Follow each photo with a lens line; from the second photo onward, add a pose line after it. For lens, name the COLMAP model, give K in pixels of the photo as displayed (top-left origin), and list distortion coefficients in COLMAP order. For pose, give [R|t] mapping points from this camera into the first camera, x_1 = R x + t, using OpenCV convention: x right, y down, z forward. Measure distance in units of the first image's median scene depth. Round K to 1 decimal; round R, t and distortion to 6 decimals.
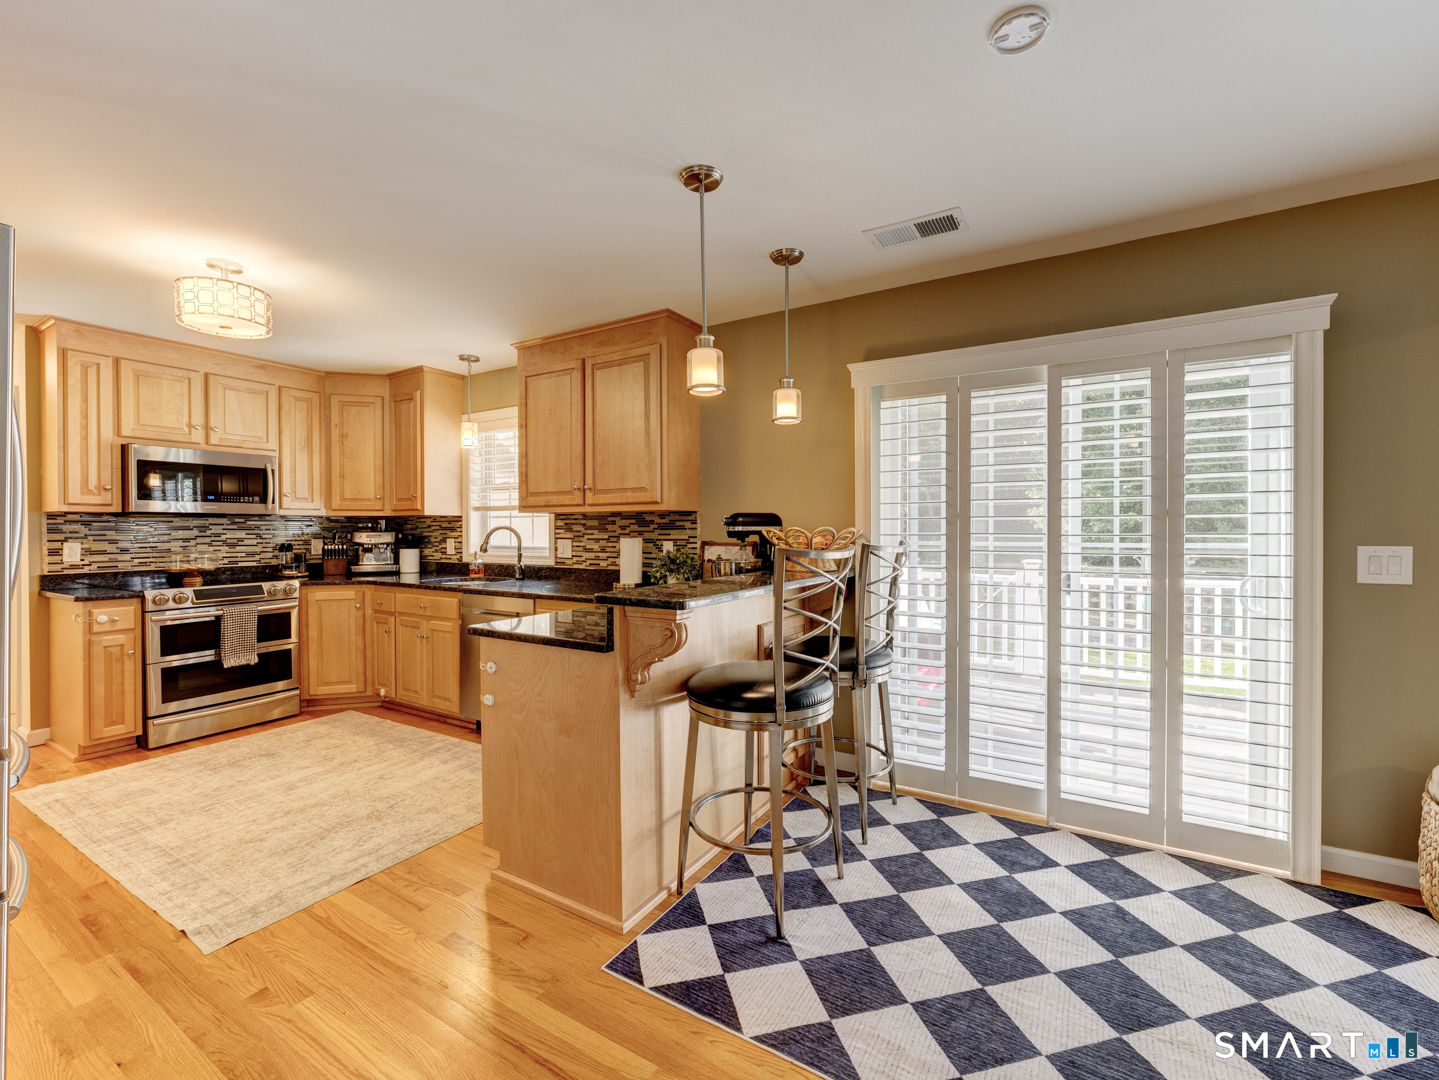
lens RADIAL K [[582.7, 0, 726.9], [0, 582.7, 534.1], [0, 0, 1]] dist [-0.003877, -0.000455]
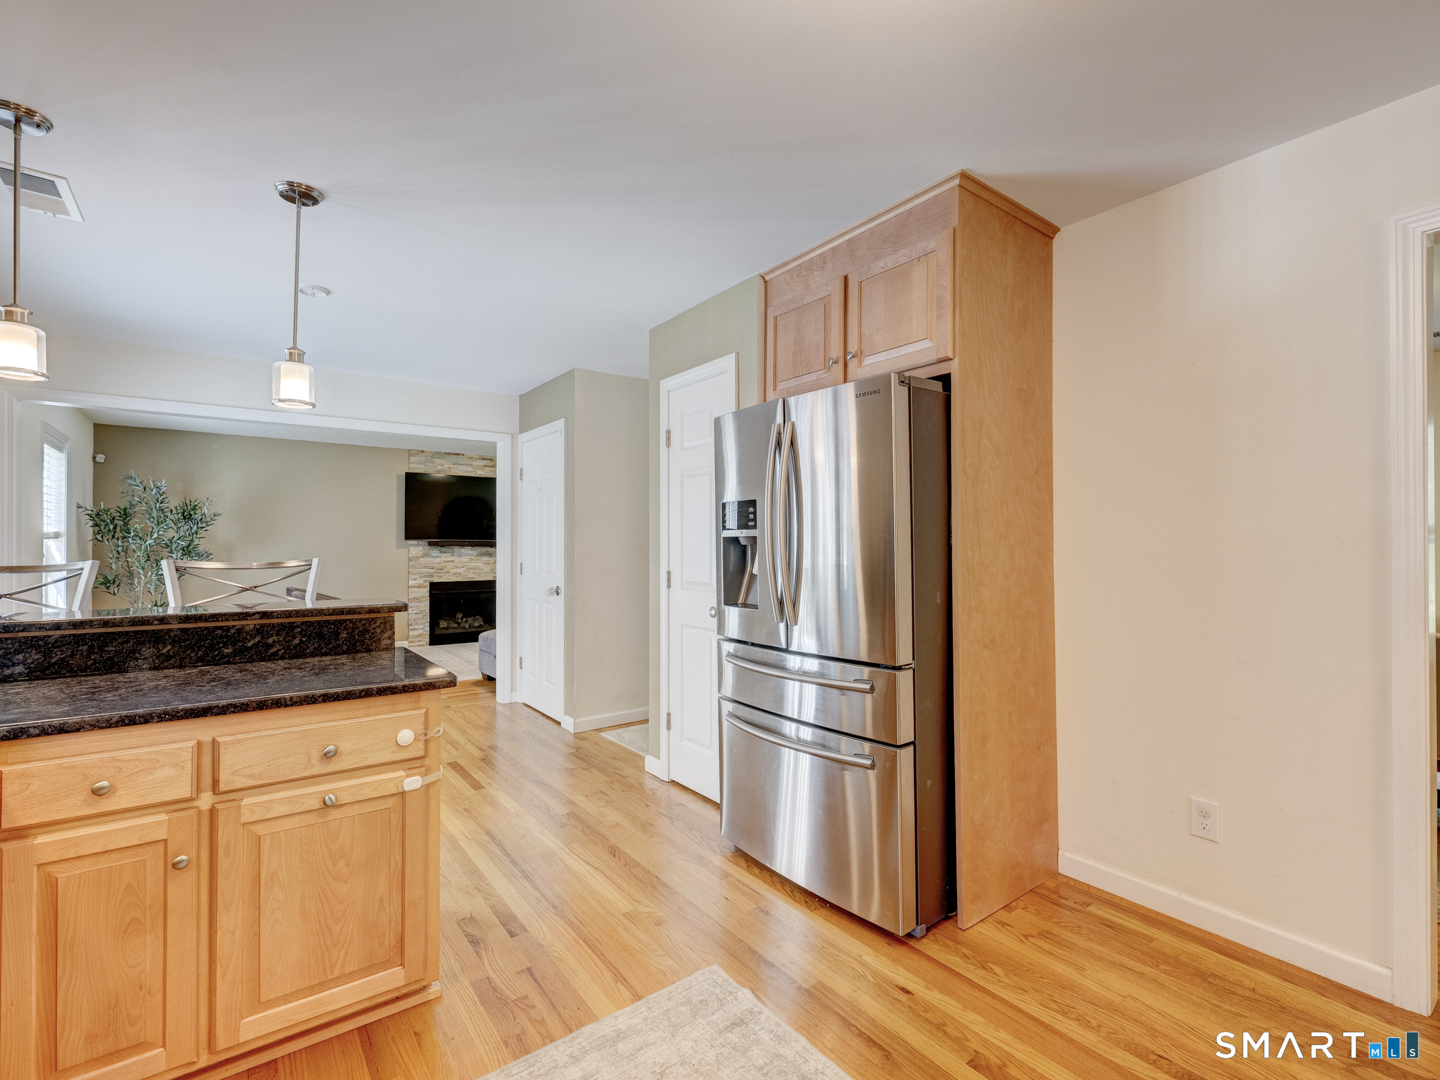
lens RADIAL K [[661.1, 0, 719.8], [0, 661.1, 542.1], [0, 0, 1]] dist [0.001000, 0.000014]
pose [[-0.915171, 0.003491, 0.403050, -0.632322], [0.002183, 0.999991, -0.003703, -0.004300], [-0.403059, -0.002509, -0.915170, 0.936230]]
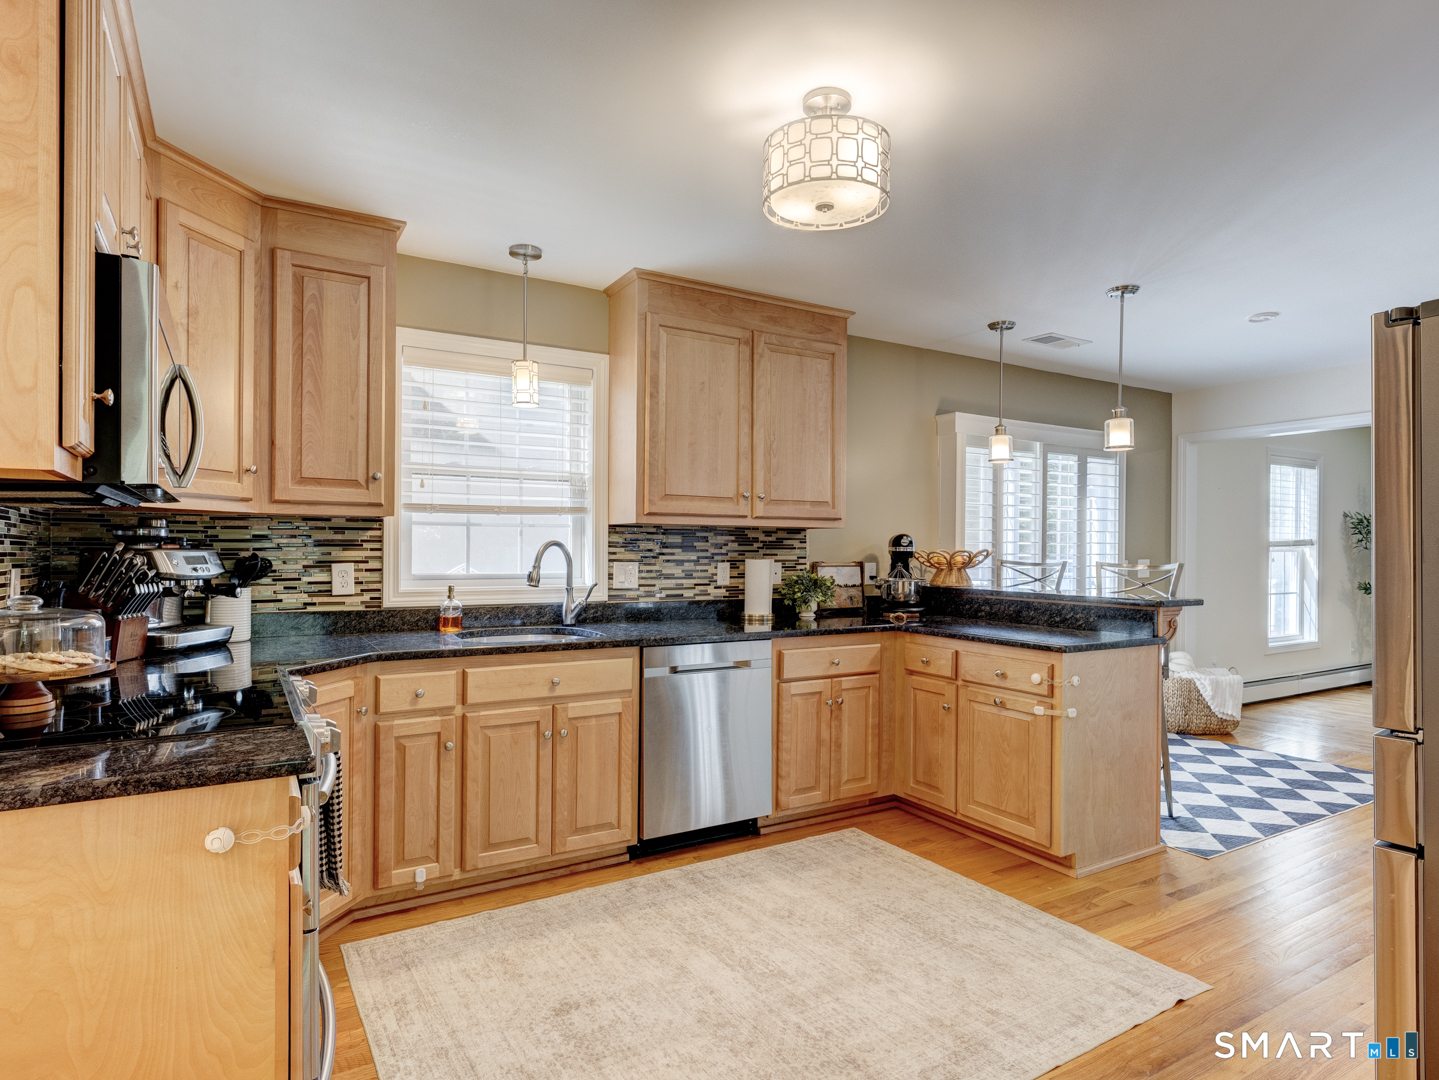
lens RADIAL K [[794.2, 0, 714.9], [0, 794.2, 547.1], [0, 0, 1]] dist [-0.003596, -0.000783]
pose [[0.499734, 0.005993, 0.866158, -1.134912], [-0.001876, 0.999981, -0.005836, -0.003463], [-0.866177, 0.001291, 0.499735, 0.482565]]
